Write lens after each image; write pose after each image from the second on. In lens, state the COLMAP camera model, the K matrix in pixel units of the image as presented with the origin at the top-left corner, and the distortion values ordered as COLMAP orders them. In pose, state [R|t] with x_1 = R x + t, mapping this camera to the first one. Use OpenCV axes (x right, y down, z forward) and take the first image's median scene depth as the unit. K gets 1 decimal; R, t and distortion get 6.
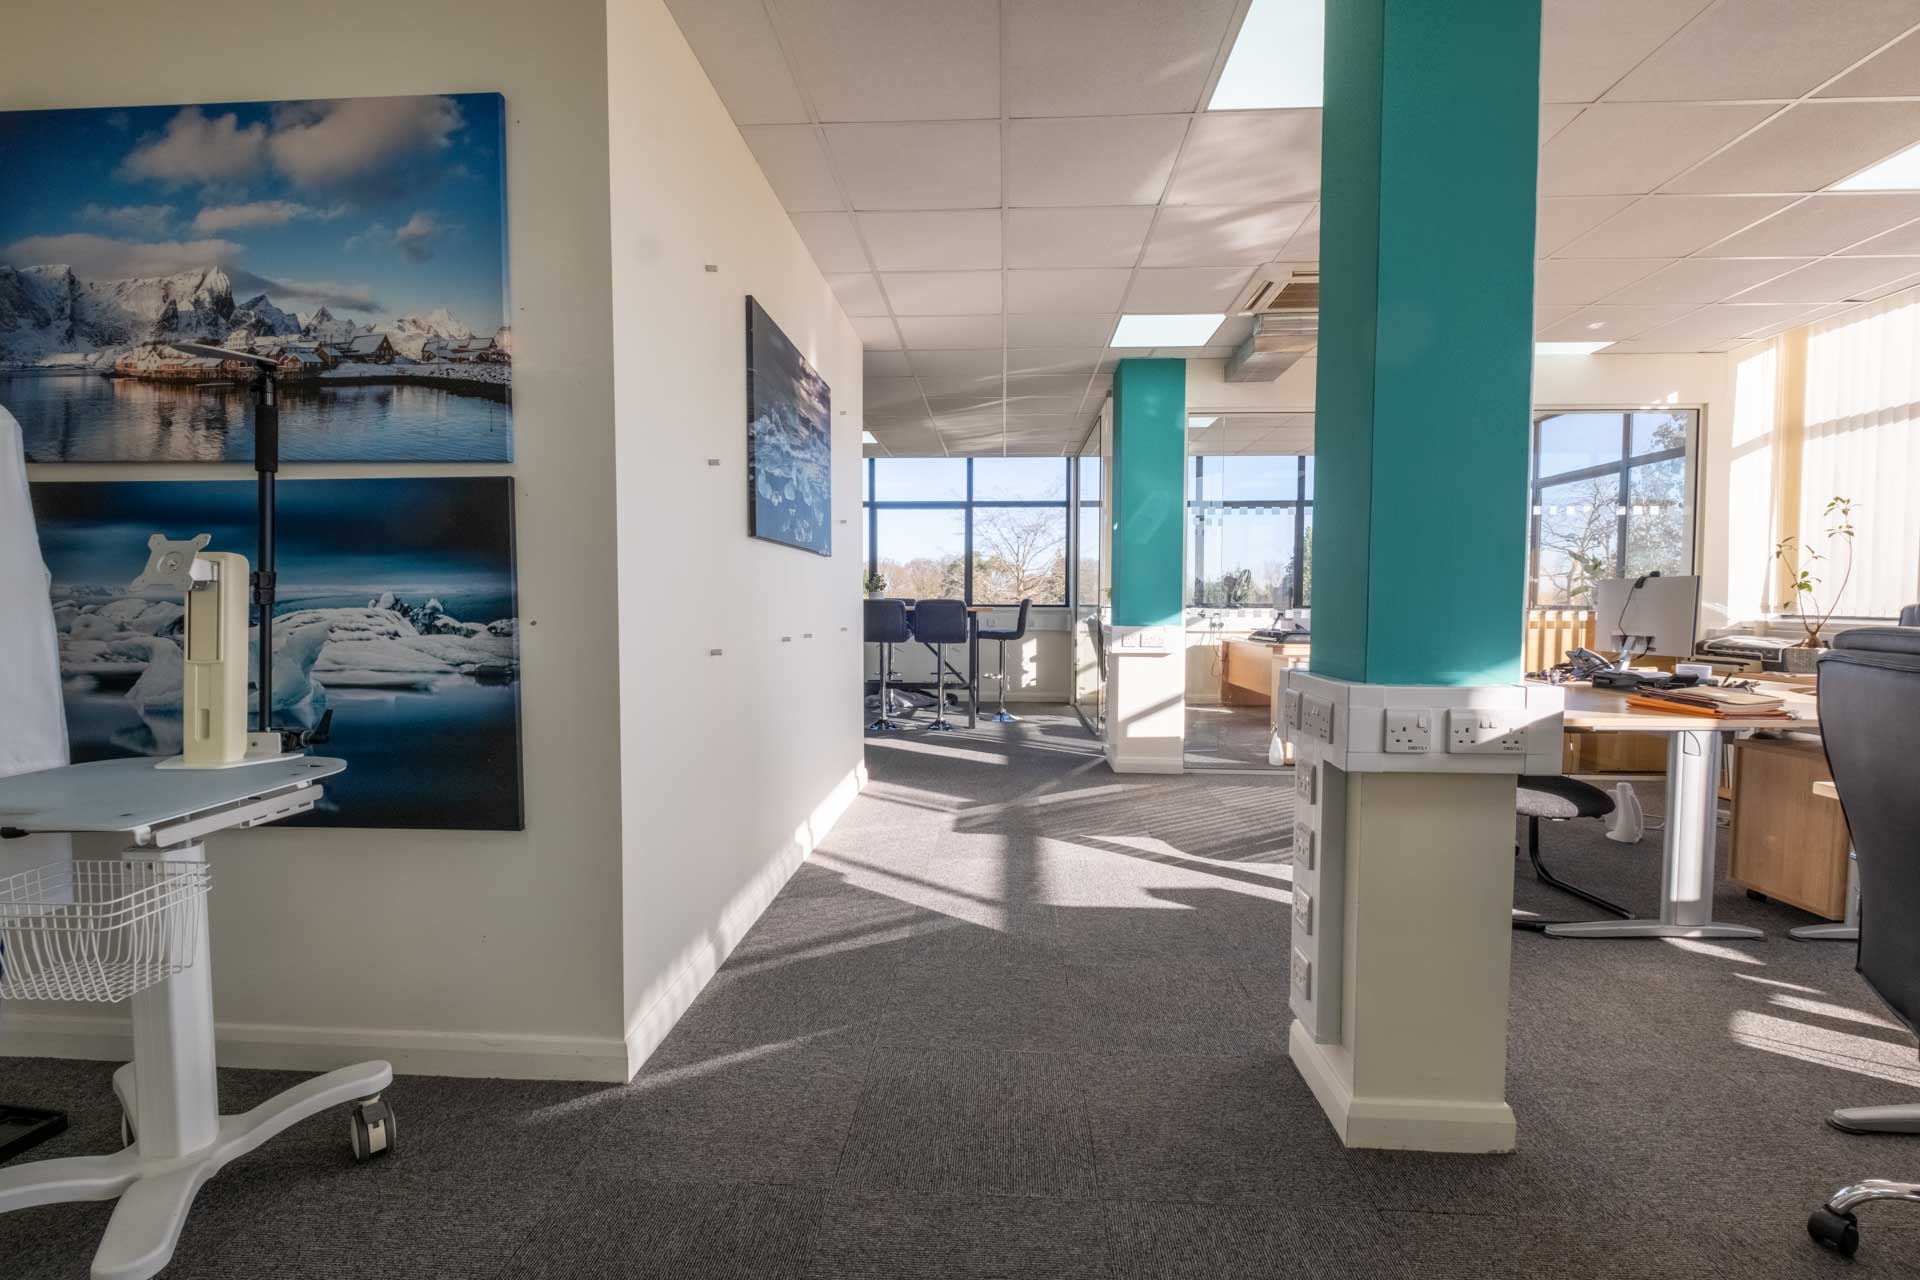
lens RADIAL K [[832.7, 0, 959.6], [0, 832.7, 635.4], [0, 0, 1]] dist [0.003172, -0.004333]
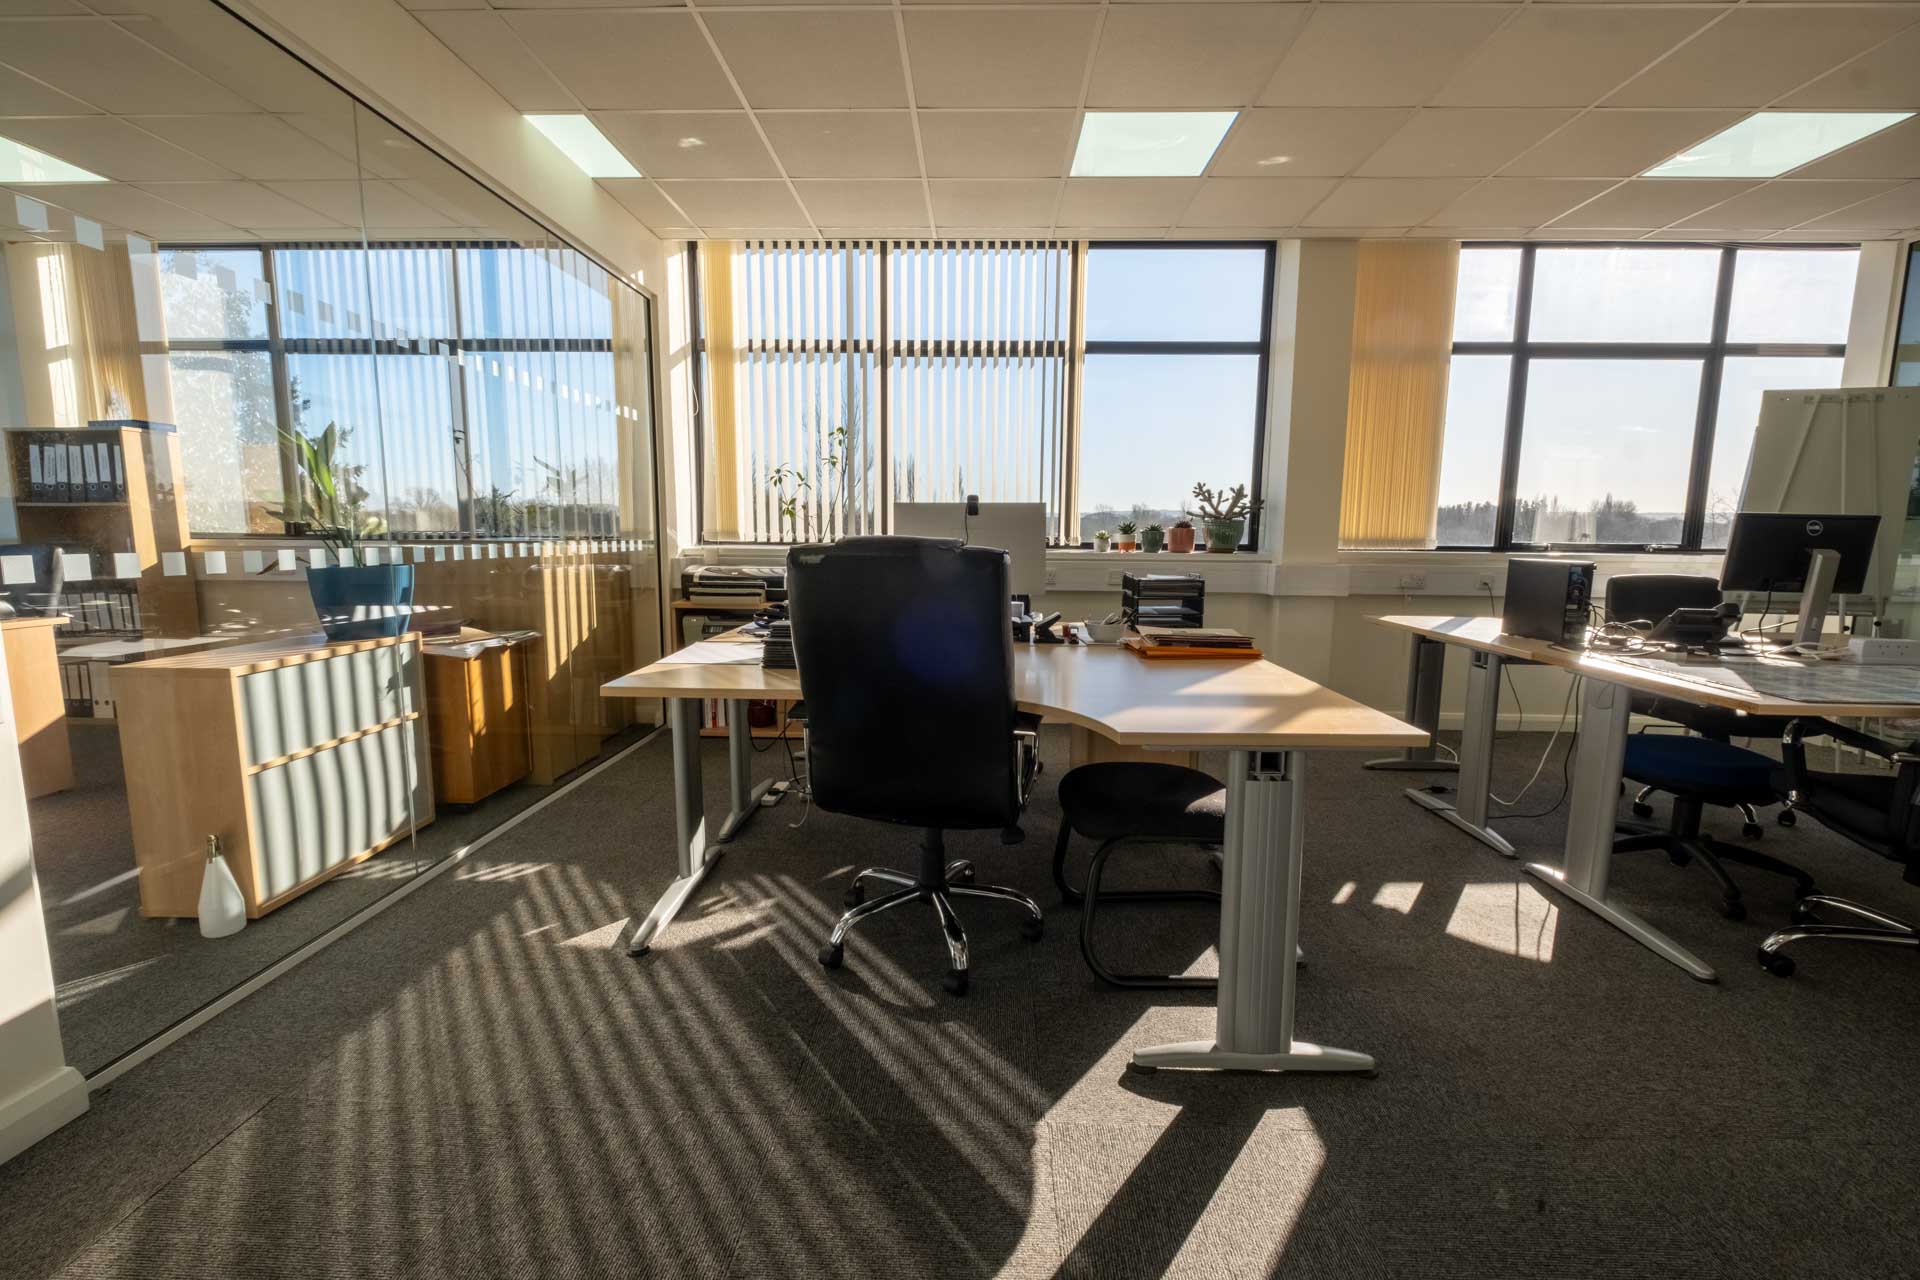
lens RADIAL K [[832.7, 0, 953.1], [0, 832.7, 636.4], [0, 0, 1]] dist [0.003172, -0.004333]
pose [[-0.017381, -0.130346, 0.991316, -0.031240], [0.033282, 0.990841, 0.130867, -0.084476], [-0.999295, 0.035268, -0.012884, 1.943490]]
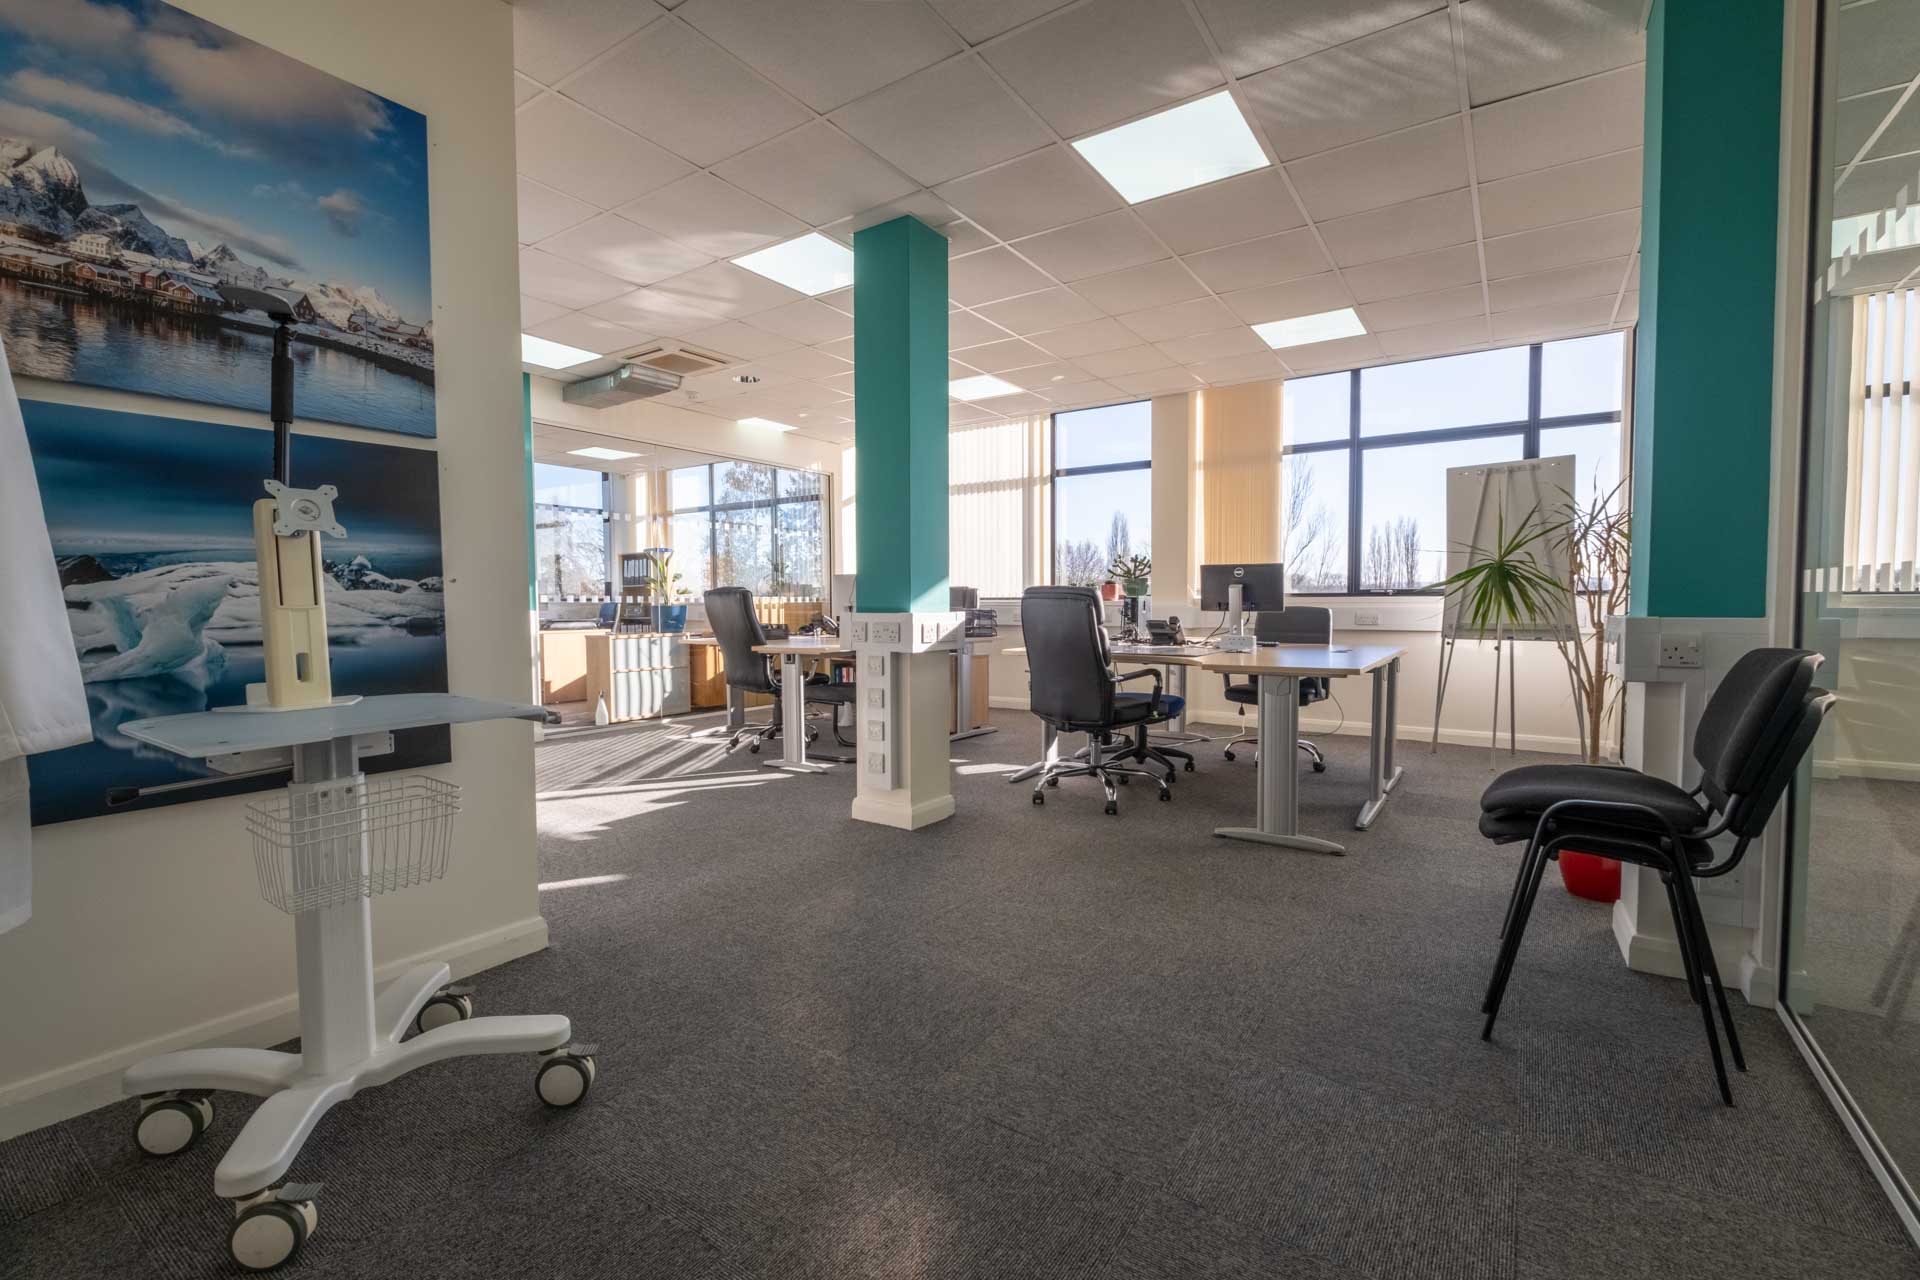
lens RADIAL K [[832.7, 0, 956.4], [0, 832.7, 639.4], [0, 0, 1]] dist [0.003172, -0.004333]
pose [[0.514692, -0.044438, 0.856223, -1.159970], [0.044476, 0.998695, 0.025097, 0.069351], [-0.856221, 0.025164, 0.515997, -0.193083]]
